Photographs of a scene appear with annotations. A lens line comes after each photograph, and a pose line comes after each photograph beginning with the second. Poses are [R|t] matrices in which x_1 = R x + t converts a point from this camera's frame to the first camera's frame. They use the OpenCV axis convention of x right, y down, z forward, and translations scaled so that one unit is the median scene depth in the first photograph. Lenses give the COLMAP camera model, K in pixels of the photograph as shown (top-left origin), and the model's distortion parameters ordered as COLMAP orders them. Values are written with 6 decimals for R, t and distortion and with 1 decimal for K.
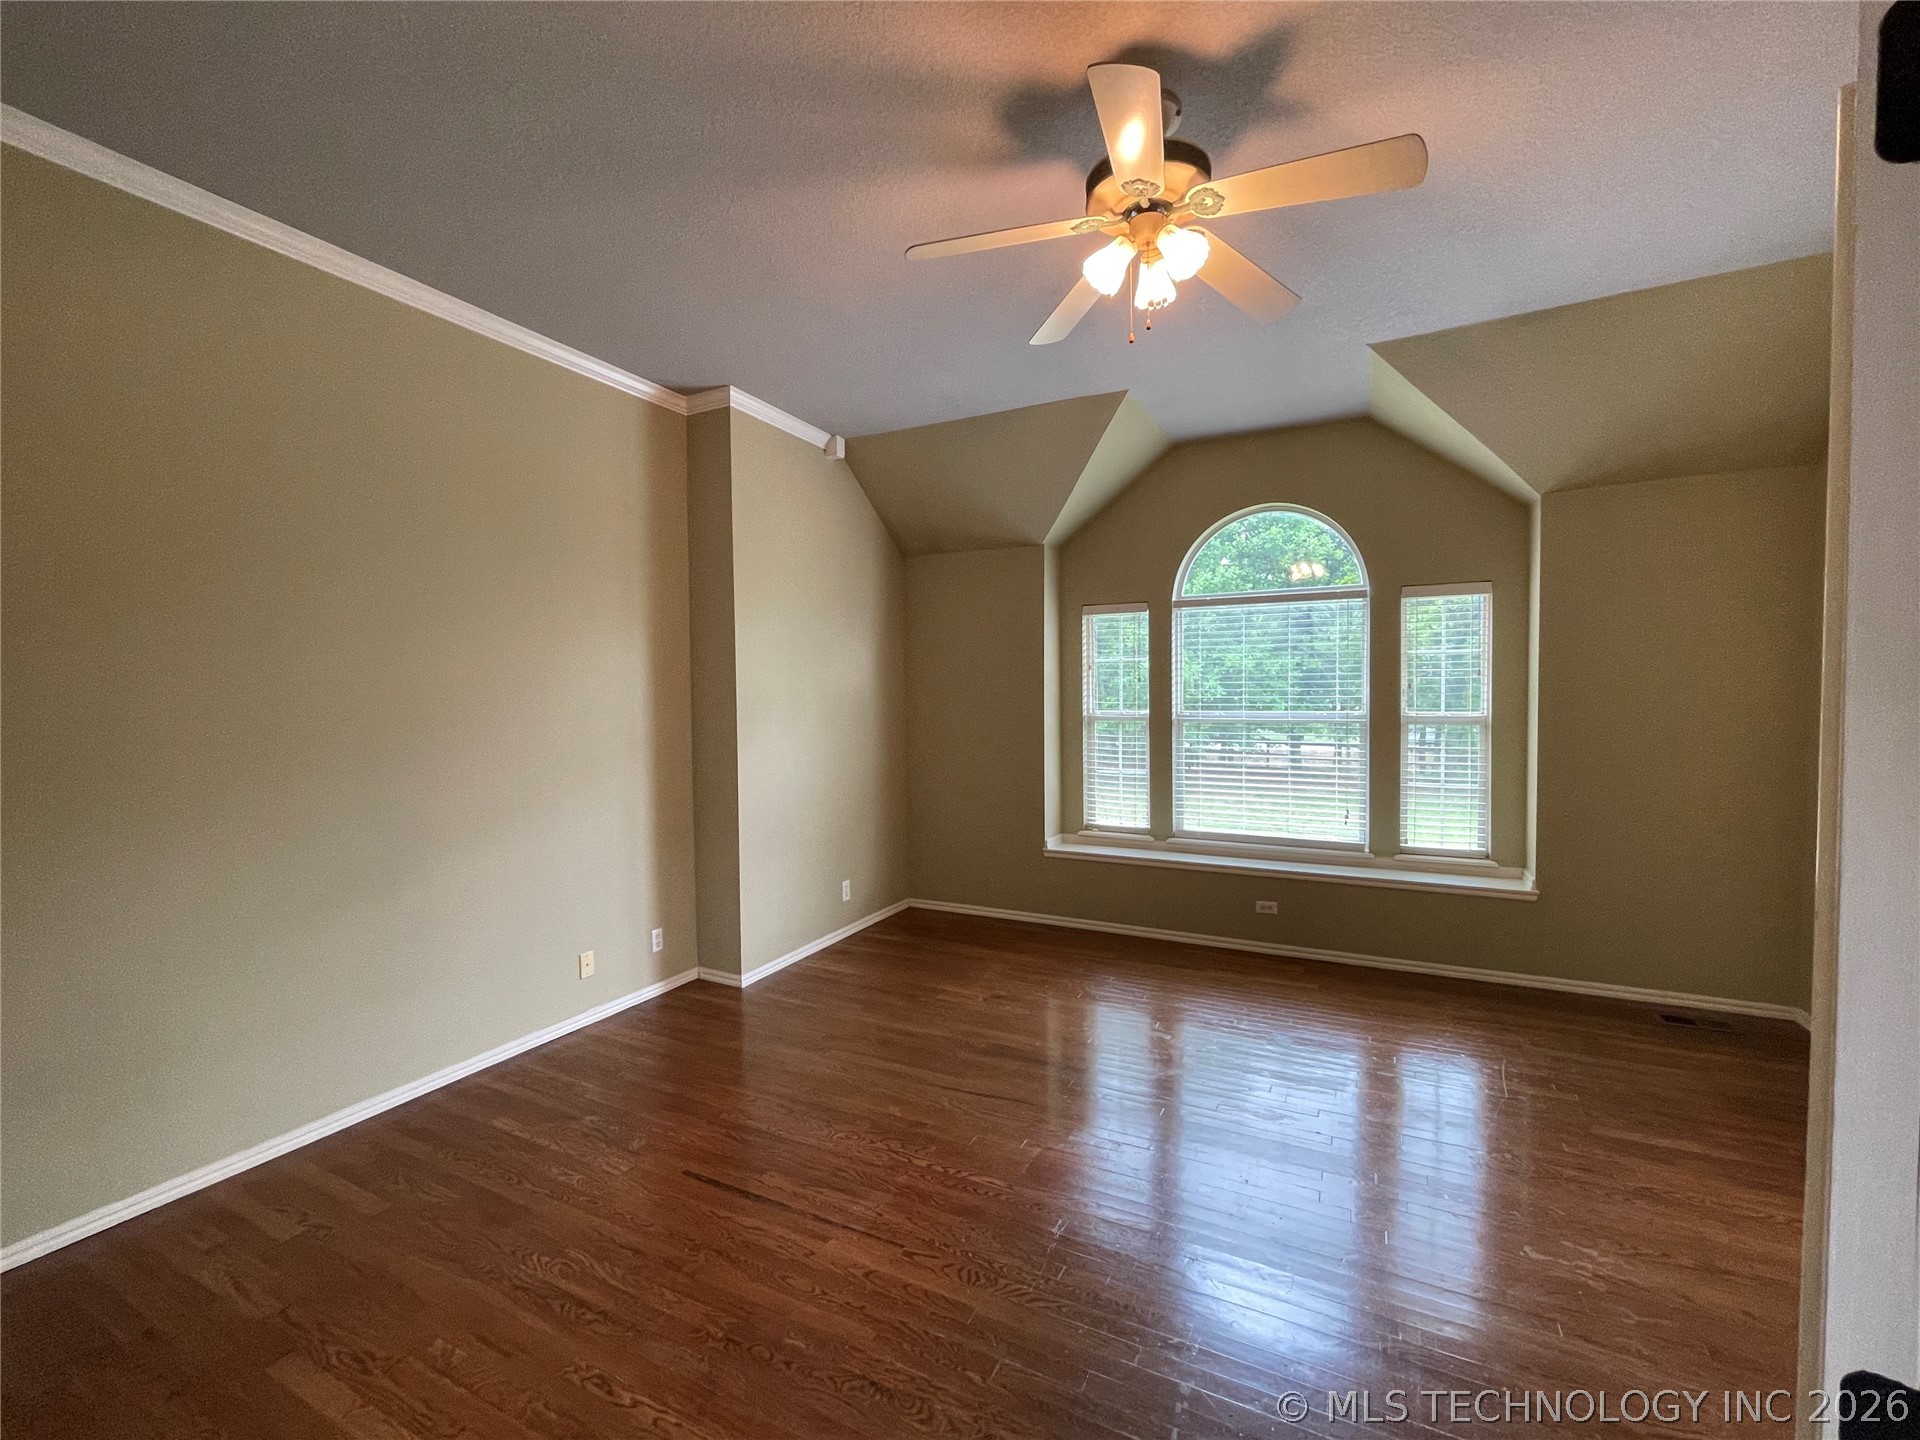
lens RADIAL K [[787.9, 0, 972.7], [0, 787.9, 724.1], [0, 0, 1]] dist [-0.023706, -0.000692]
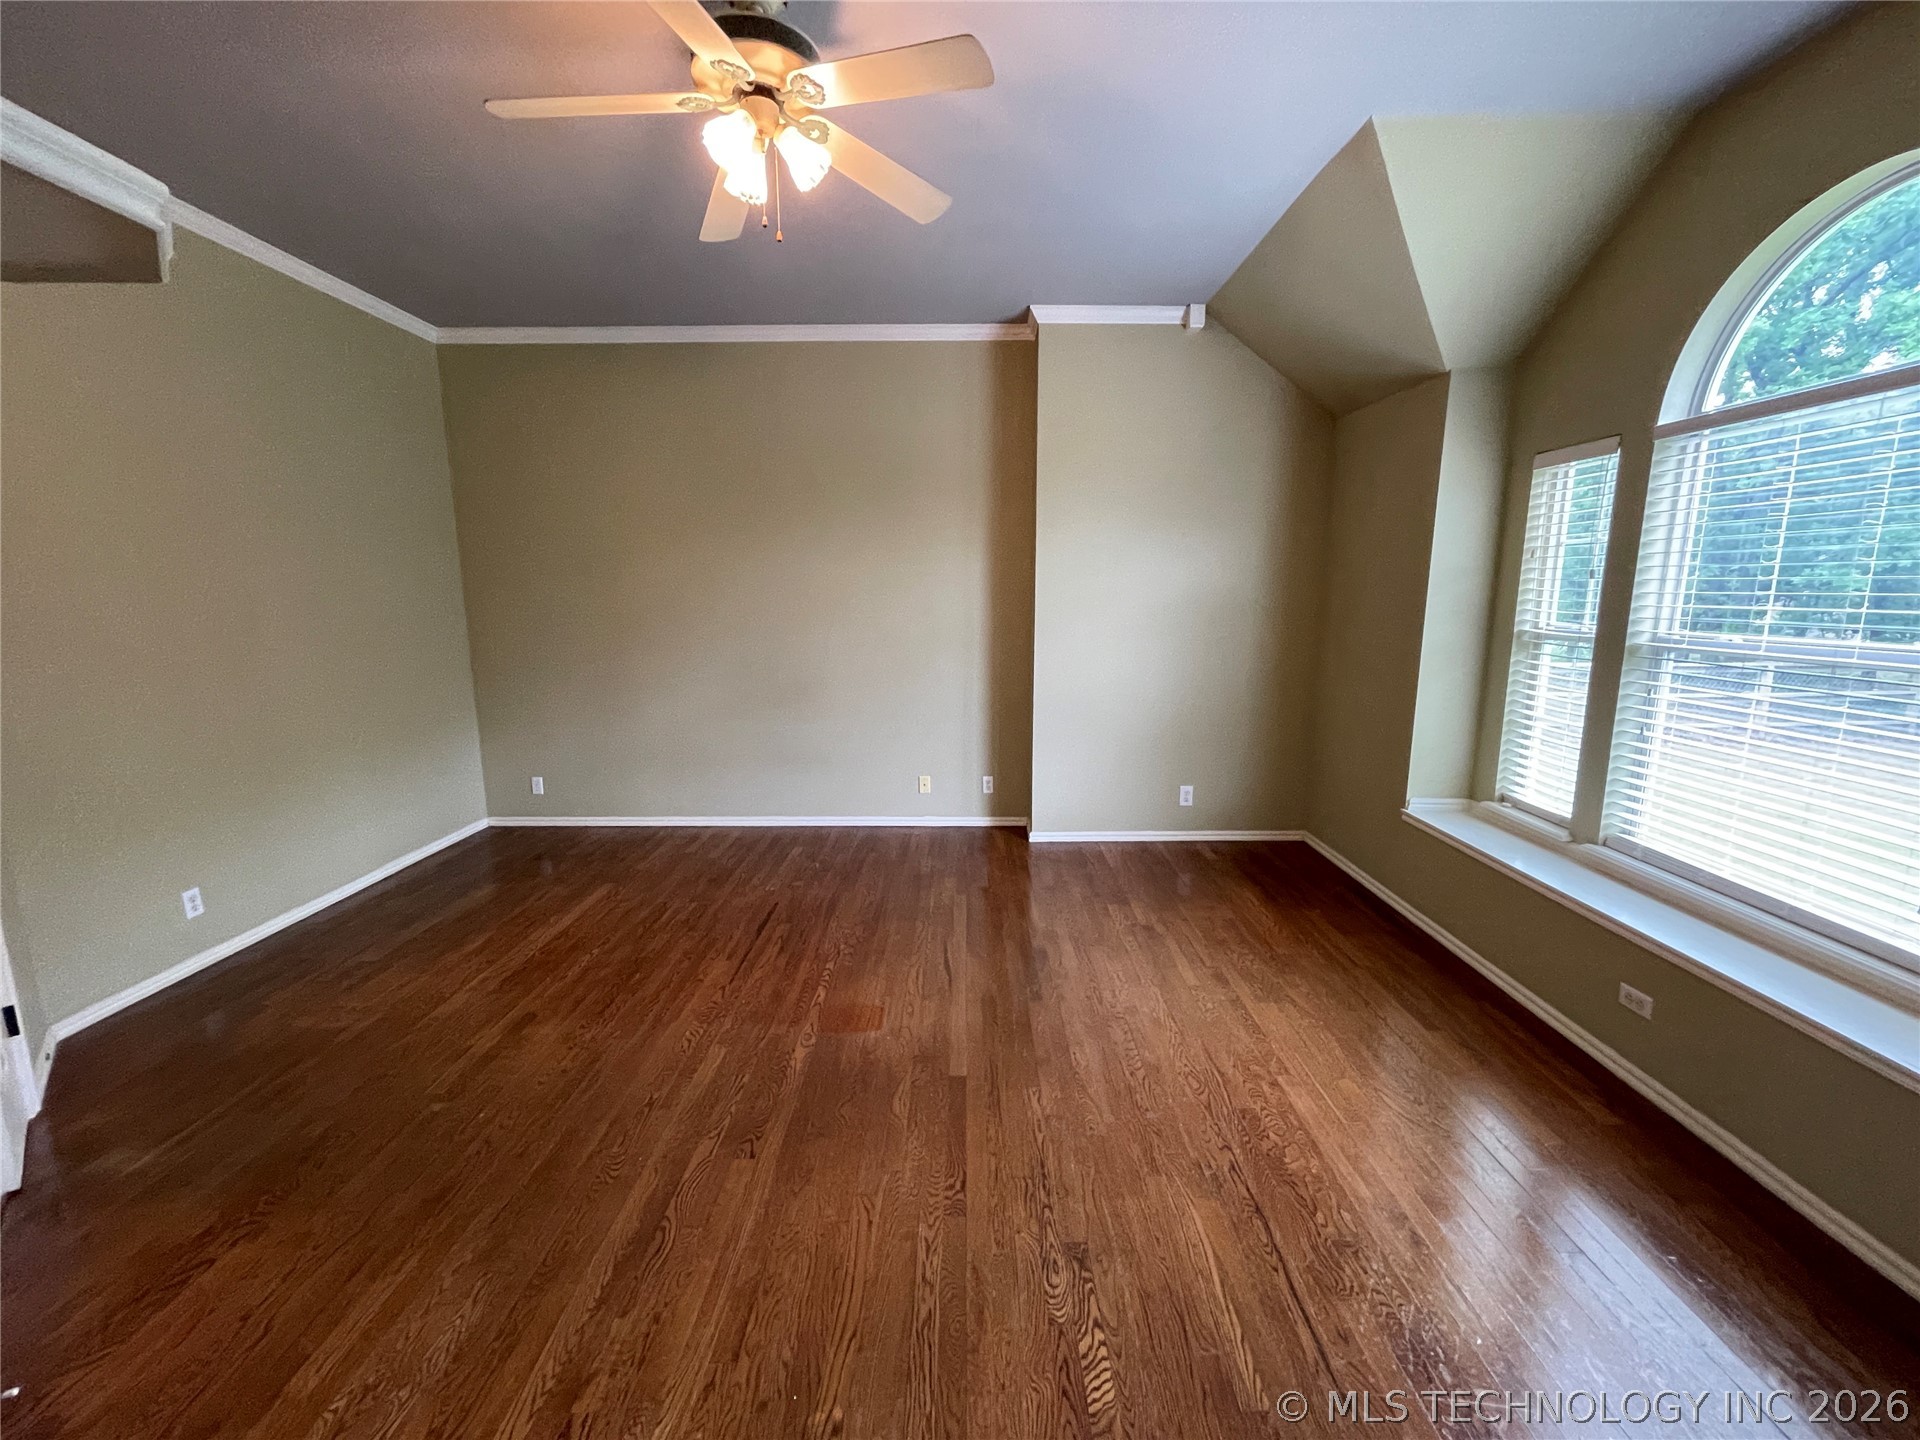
lens RADIAL K [[787.9, 0, 972.1], [0, 787.9, 713.6], [0, 0, 1]] dist [-0.023706, -0.000692]
pose [[0.449873, 0.148706, -0.880625, 0.588213], [-0.042206, 0.988479, 0.145357, -0.018777], [0.892095, -0.028225, 0.450966, 0.348464]]
